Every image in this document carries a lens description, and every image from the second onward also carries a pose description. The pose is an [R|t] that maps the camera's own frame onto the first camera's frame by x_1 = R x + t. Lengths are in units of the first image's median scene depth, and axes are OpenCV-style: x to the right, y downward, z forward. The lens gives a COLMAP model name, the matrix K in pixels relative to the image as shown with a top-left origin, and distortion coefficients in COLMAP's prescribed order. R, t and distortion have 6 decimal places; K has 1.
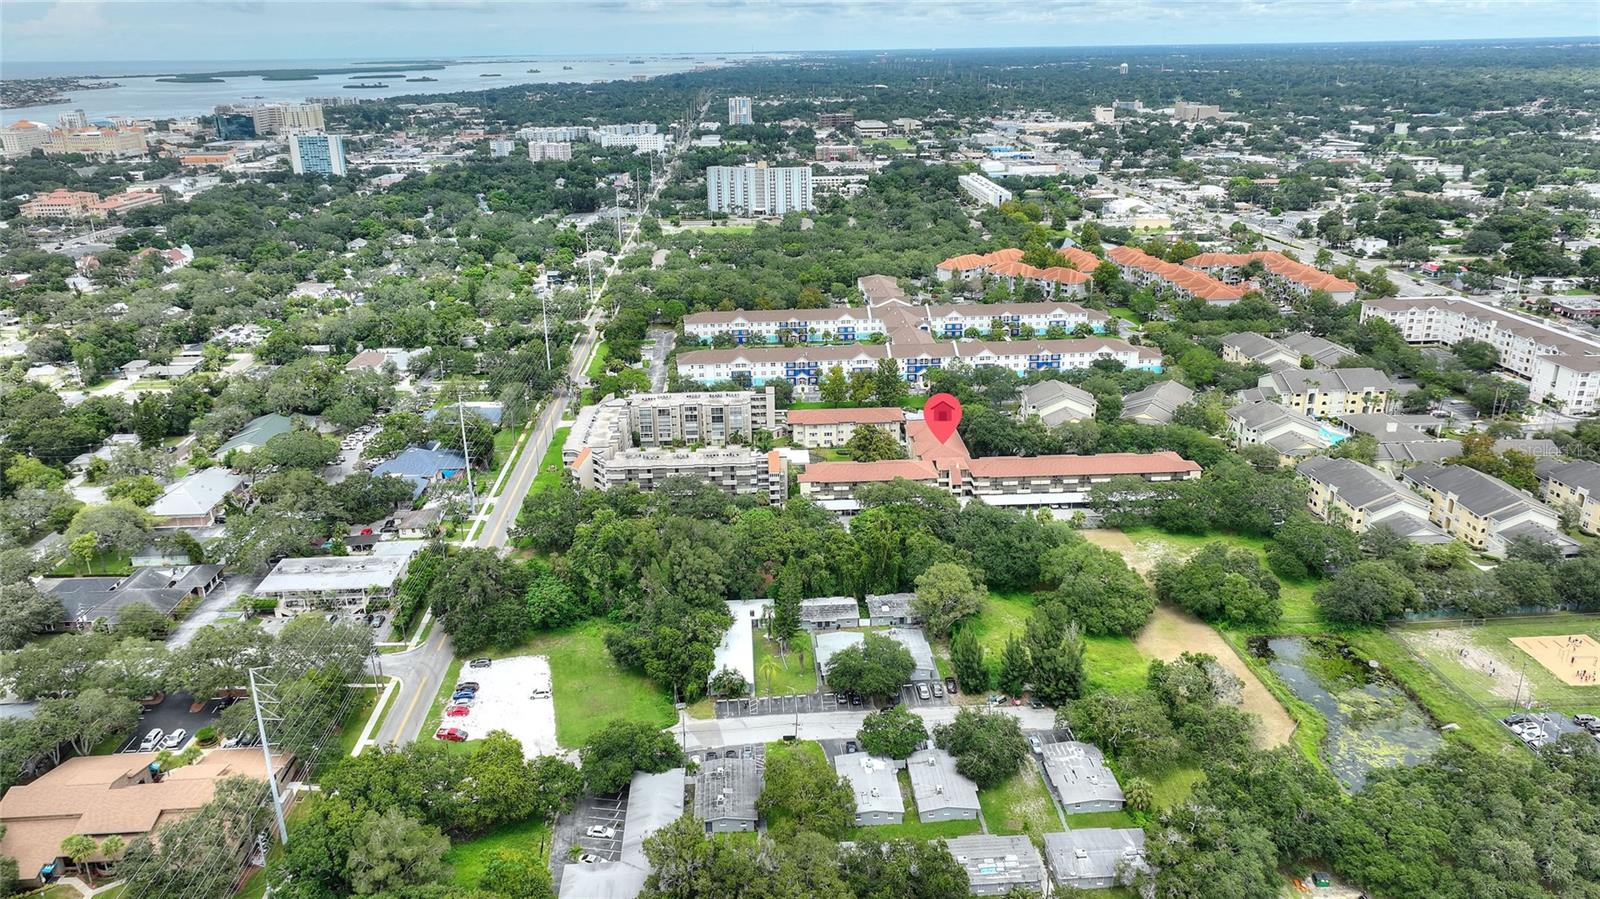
lens RADIAL K [[1112.5, 0, 800.0], [0, 1112.5, 449.5], [0, 0, 1]] dist [0.002218, 0.000836]
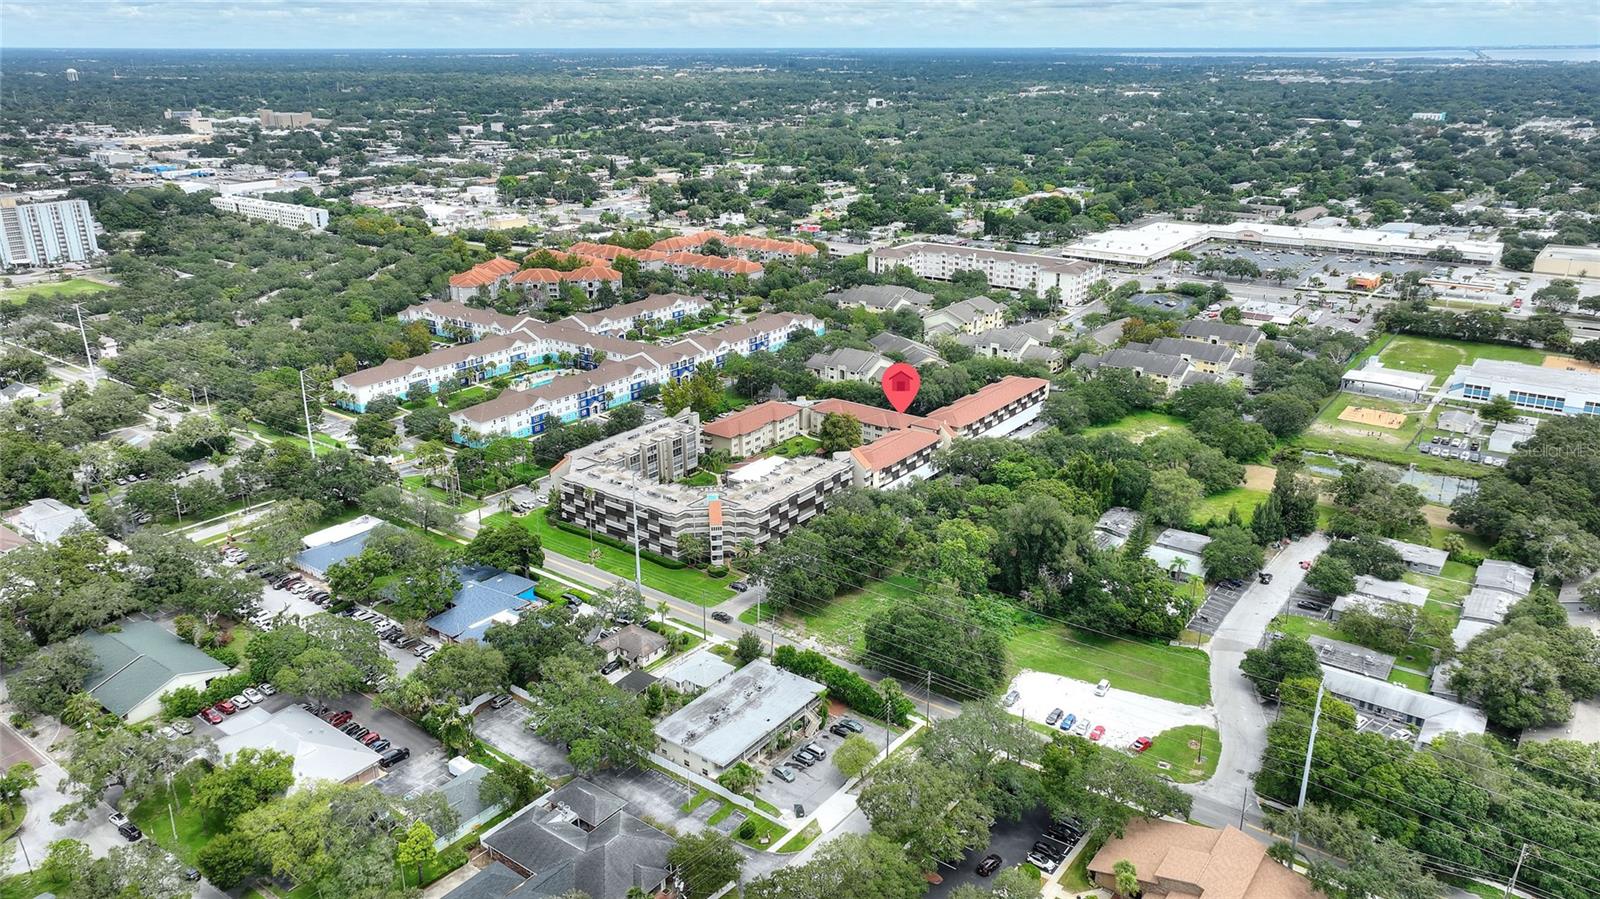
lens RADIAL K [[1112.5, 0, 800.0], [0, 1112.5, 449.5], [0, 0, 1]] dist [0.002218, 0.000836]
pose [[0.633509, -0.248737, 0.732664, -0.664088], [0.253715, 0.961343, 0.106995, -0.099109], [-0.730955, 0.118106, 0.672128, 0.307906]]
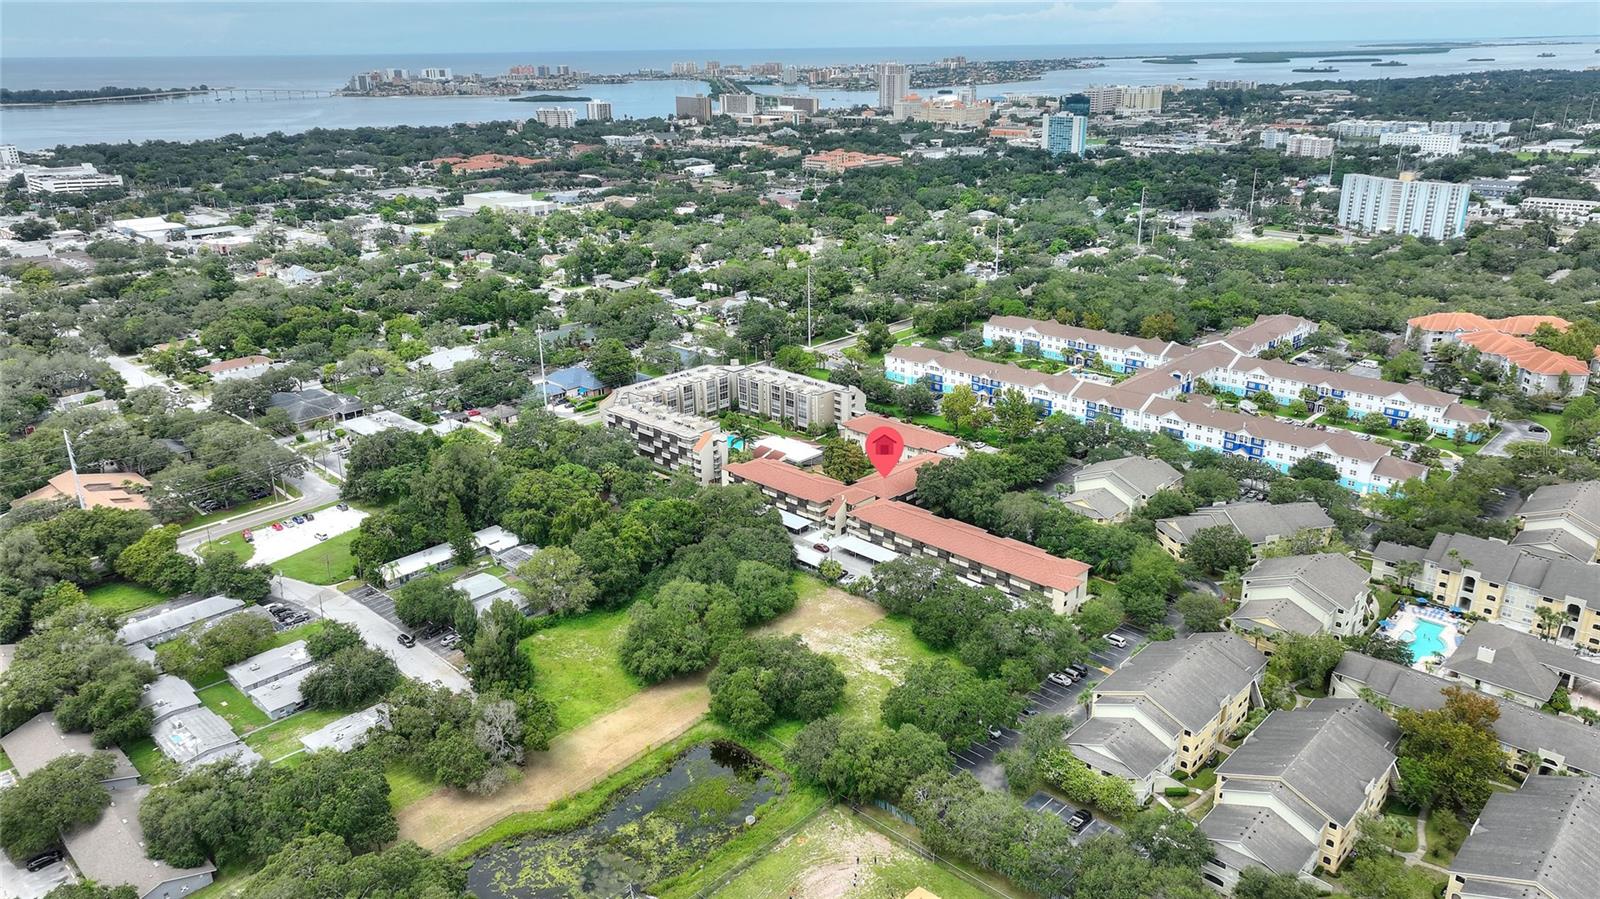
lens RADIAL K [[1112.5, 0, 800.0], [0, 1112.5, 449.5], [0, 0, 1]] dist [0.002218, 0.000836]
pose [[0.685081, 0.253690, -0.682865, 0.633267], [-0.243916, 0.963176, 0.113121, -0.102786], [0.686417, 0.089065, 0.721733, 0.262549]]
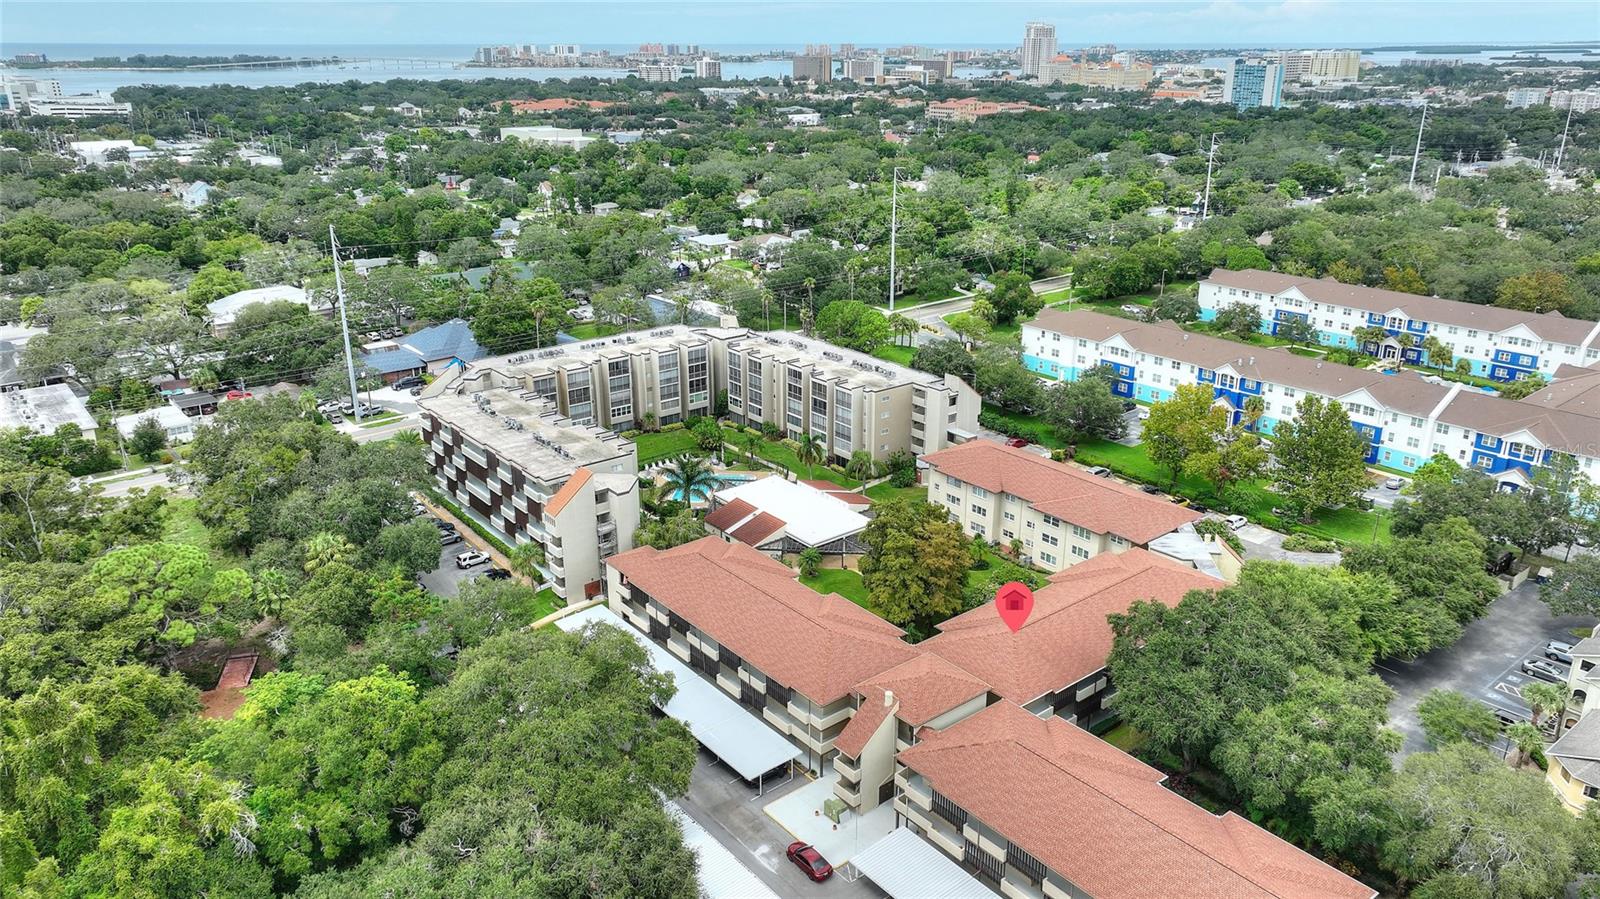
lens RADIAL K [[1112.5, 0, 800.0], [0, 1112.5, 449.5], [0, 0, 1]] dist [0.002218, 0.000836]
pose [[0.593658, 0.289122, -0.750985, 0.290692], [-0.279523, 0.949208, 0.144472, -0.076558], [0.754610, 0.124150, 0.644321, 0.665077]]
